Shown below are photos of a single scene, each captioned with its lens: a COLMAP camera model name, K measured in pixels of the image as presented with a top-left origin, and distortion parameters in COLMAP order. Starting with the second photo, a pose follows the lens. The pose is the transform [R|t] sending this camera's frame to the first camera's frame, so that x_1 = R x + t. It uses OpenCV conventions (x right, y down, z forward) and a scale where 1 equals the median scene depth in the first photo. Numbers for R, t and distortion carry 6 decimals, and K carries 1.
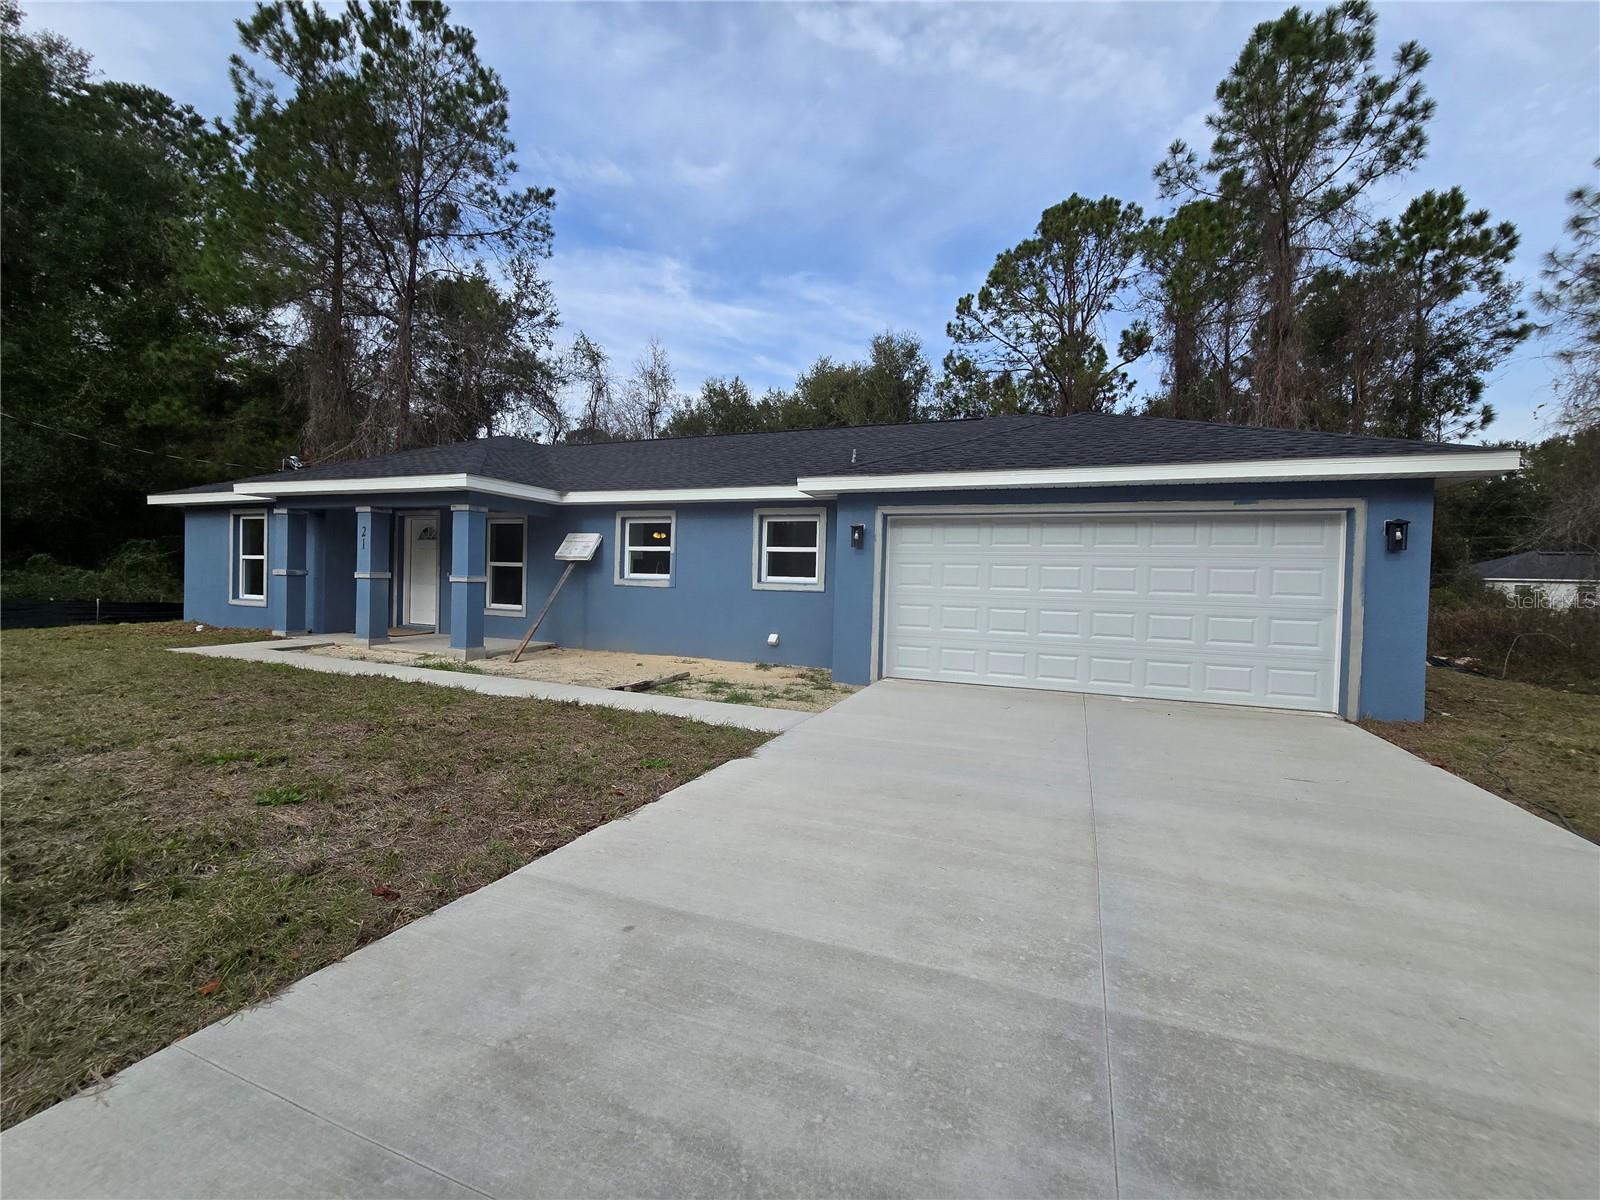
lens RADIAL K [[656.7, 0, 801.4], [0, 656.7, 594.3], [0, 0, 1]] dist [-0.002700, 0.000070]
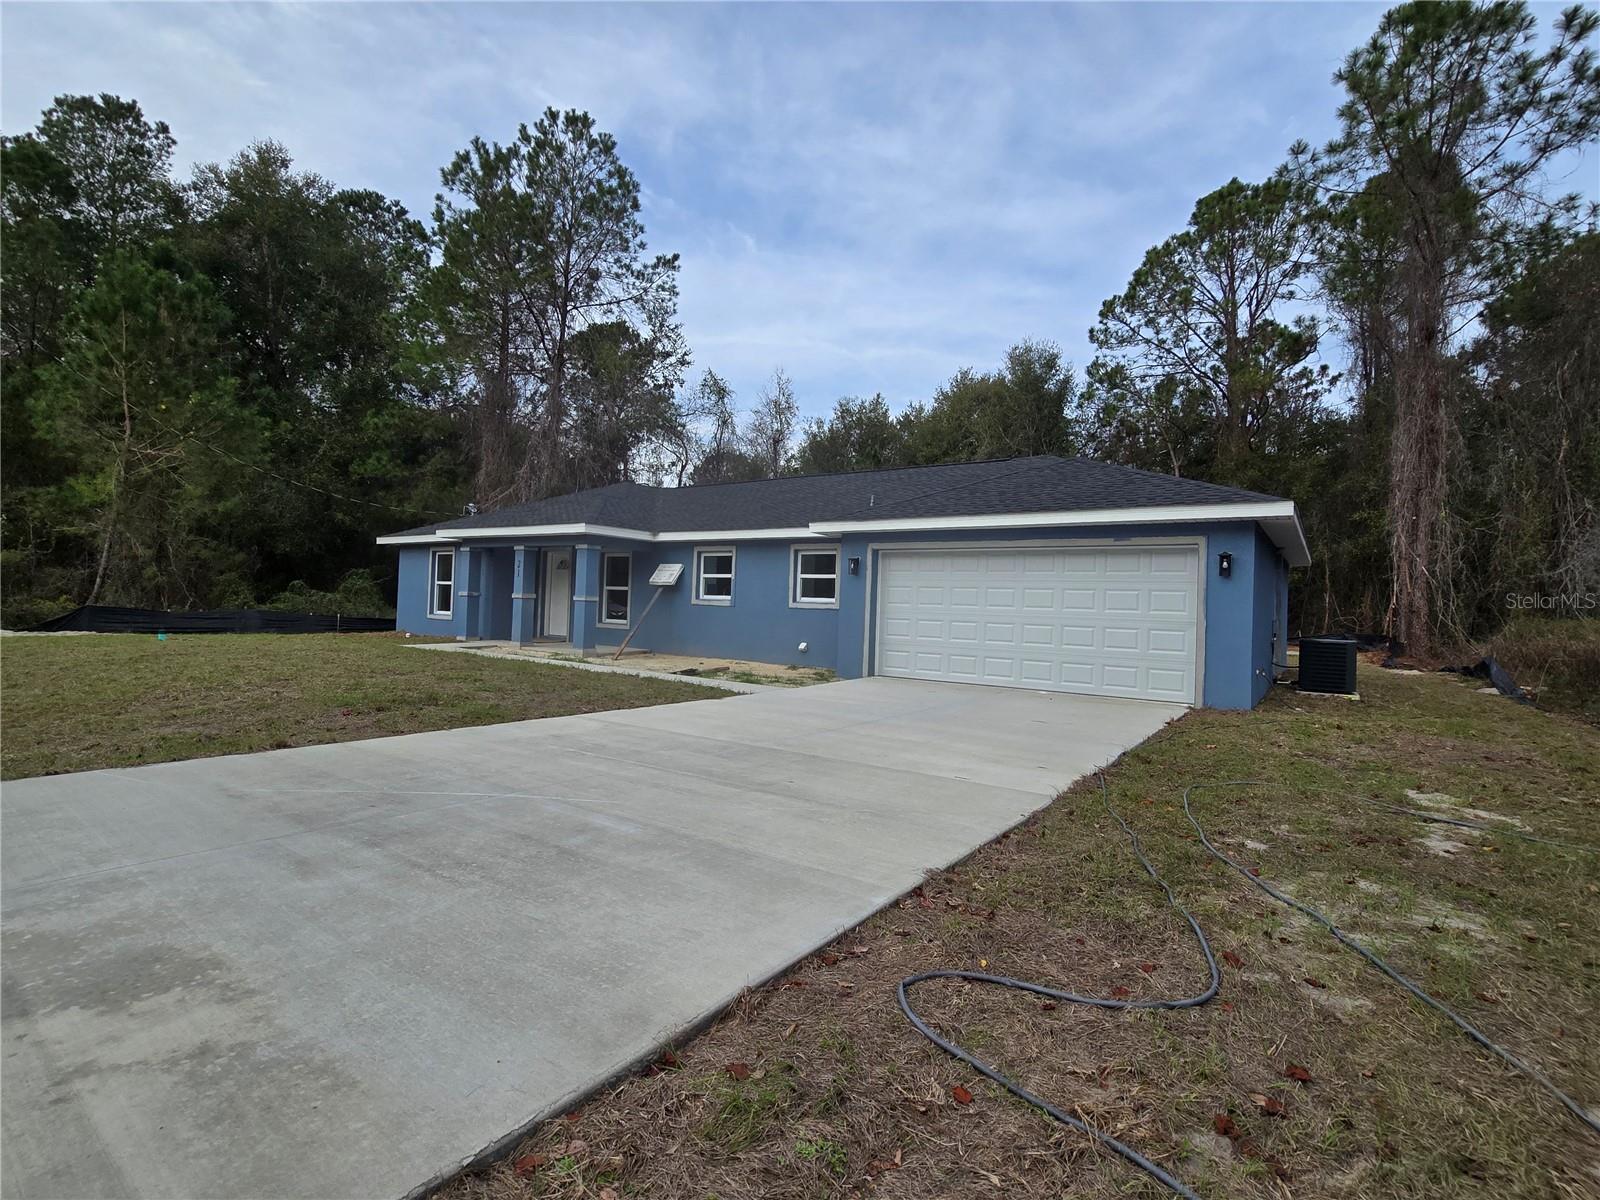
lens RADIAL K [[758.5, 0, 808.0], [0, 758.5, 592.8], [0, 0, 1]] dist [0.002925, -0.000024]
pose [[0.975387, 0.001701, -0.220495, 0.144234], [-0.011501, 0.999002, -0.043169, 0.013657], [0.220202, 0.044642, 0.974432, -0.217038]]
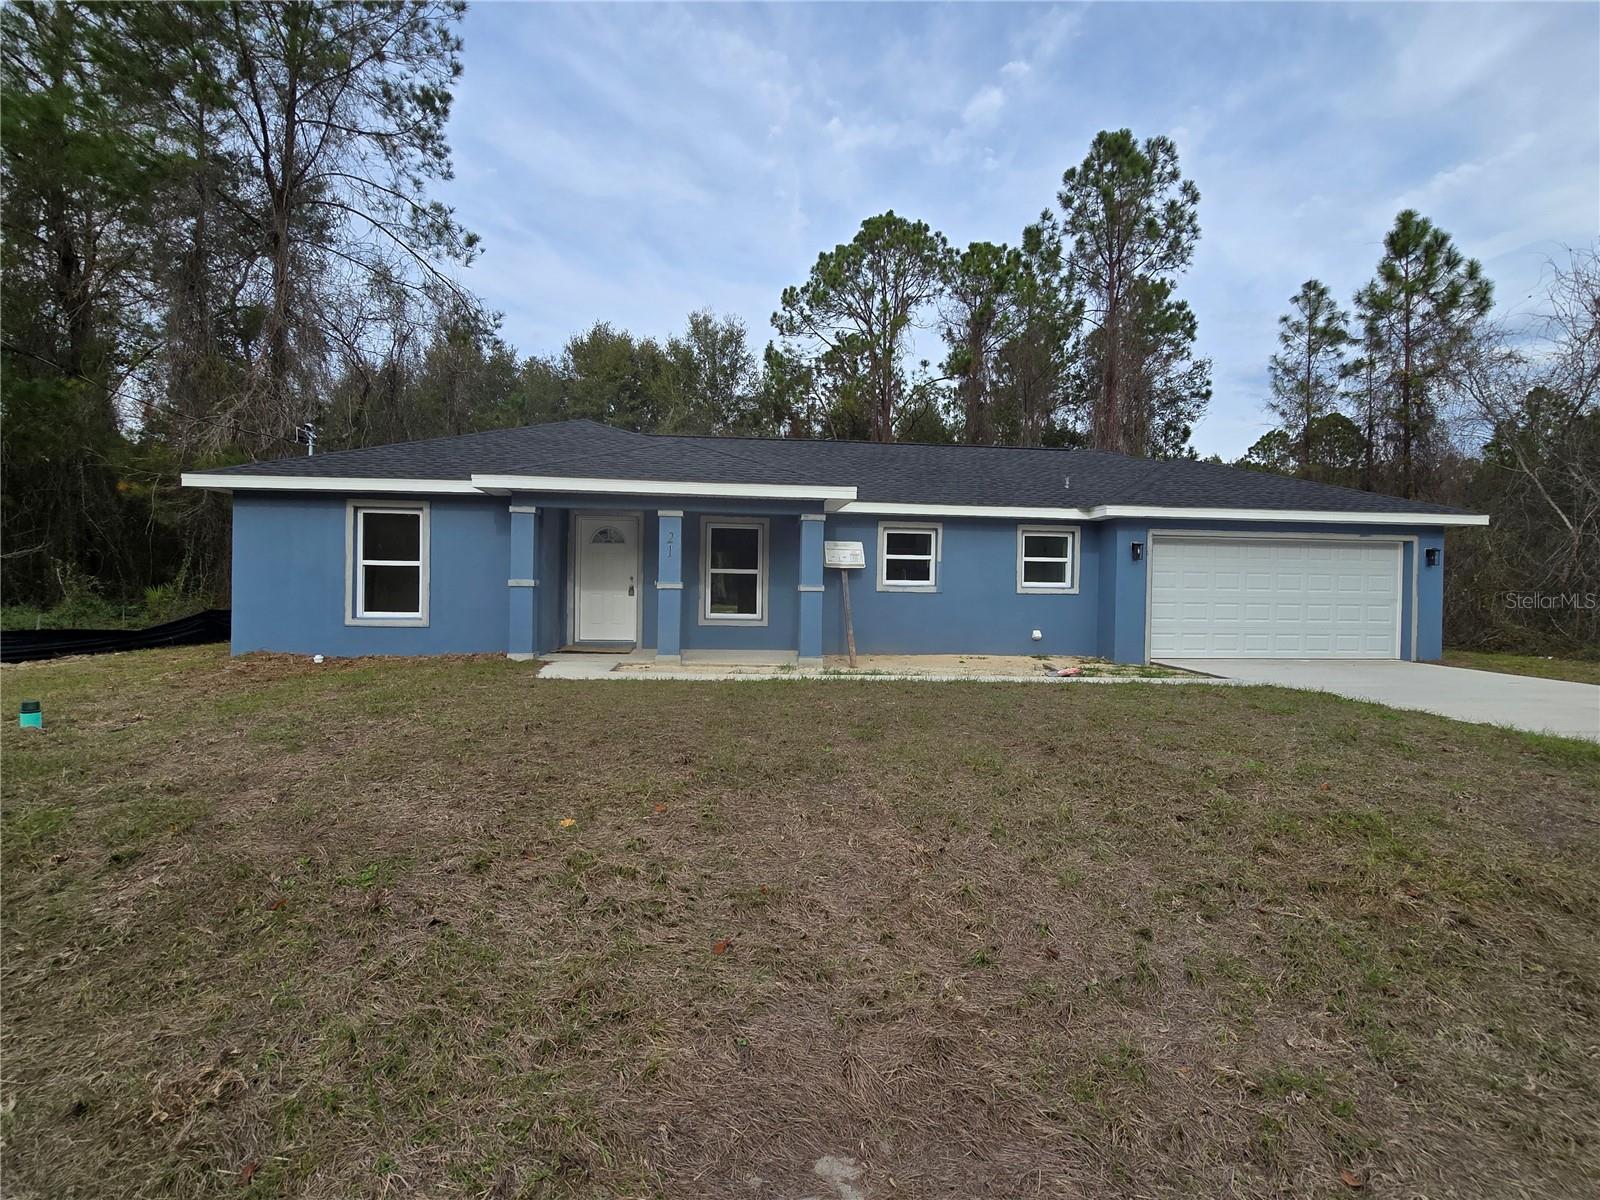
lens RADIAL K [[748.8, 0, 800.5], [0, 748.8, 596.4], [0, 0, 1]] dist [-0.000988, -0.000192]
pose [[0.887357, -0.020646, 0.460620, -0.521328], [0.017369, 0.999785, 0.011354, -0.011861], [-0.460755, -0.002074, 0.887525, -0.006001]]
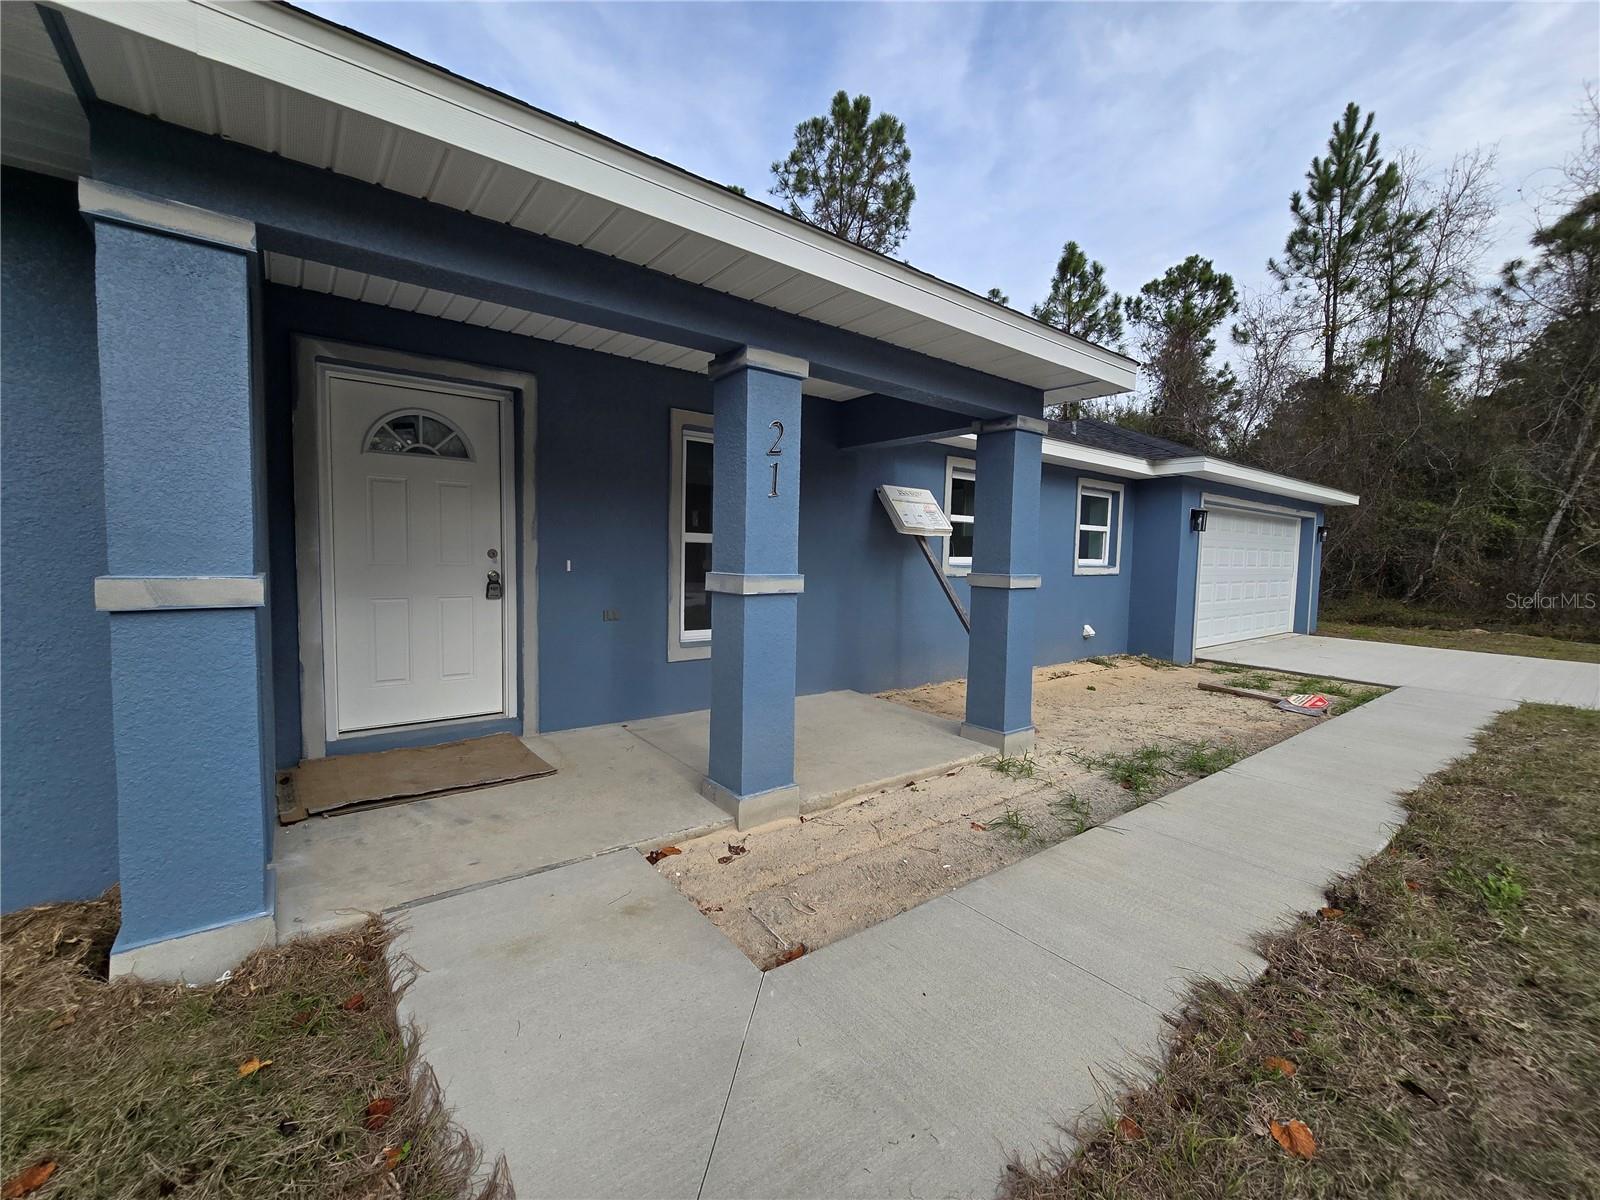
lens RADIAL K [[656.7, 0, 801.4], [0, 656.7, 594.3], [0, 0, 1]] dist [-0.002700, 0.000070]
pose [[0.508463, -0.070654, 0.858180, -0.487479], [0.011000, 0.997080, 0.075572, -0.025006], [-0.861014, -0.028986, 0.507755, 0.440983]]
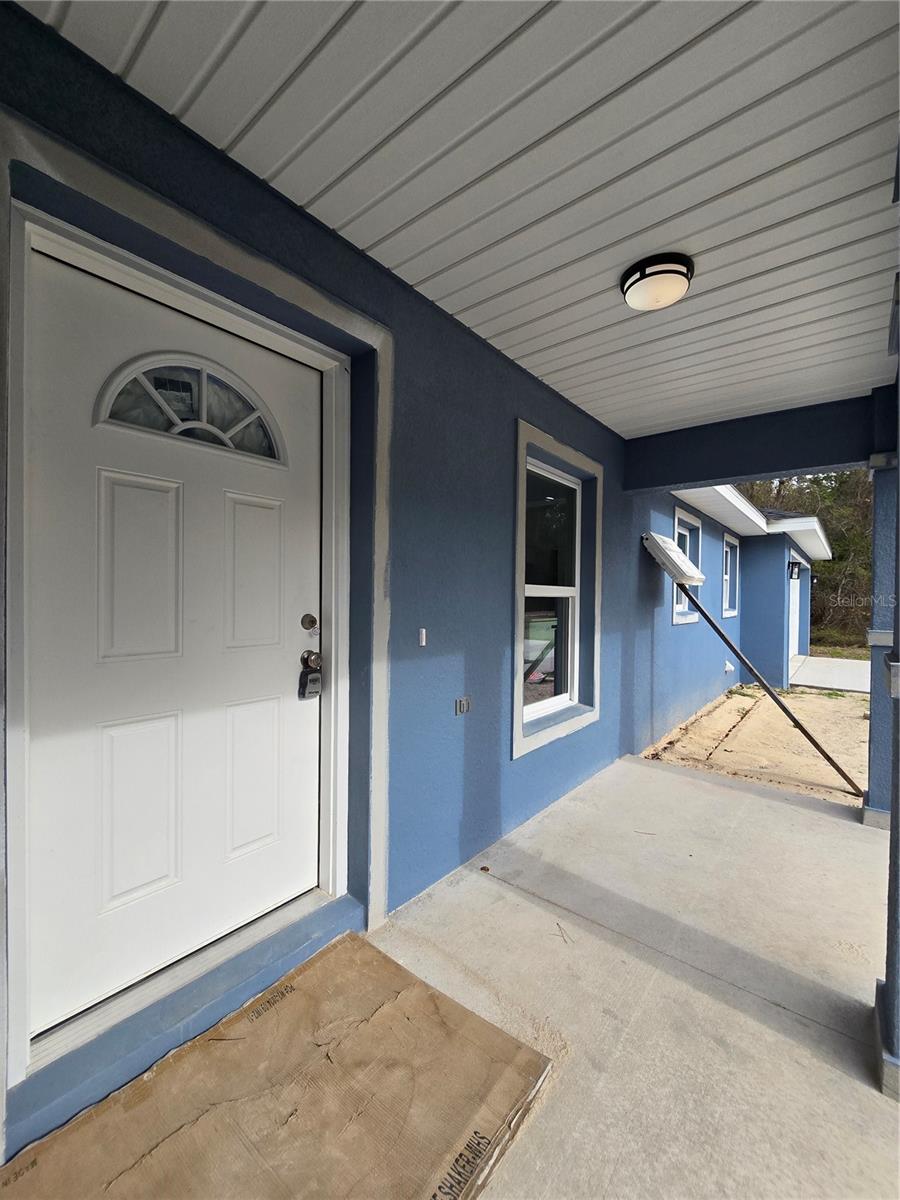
lens RADIAL K [[492.5, 0, 452.9], [0, 492.5, 601.2], [0, 0, 1]] dist [-0.002700, 0.000070]
pose [[0.300347, -0.033388, 0.953246, -0.435977], [0.015505, 0.999426, 0.030120, -0.029626], [-0.953704, 0.005734, 0.300692, 0.583615]]
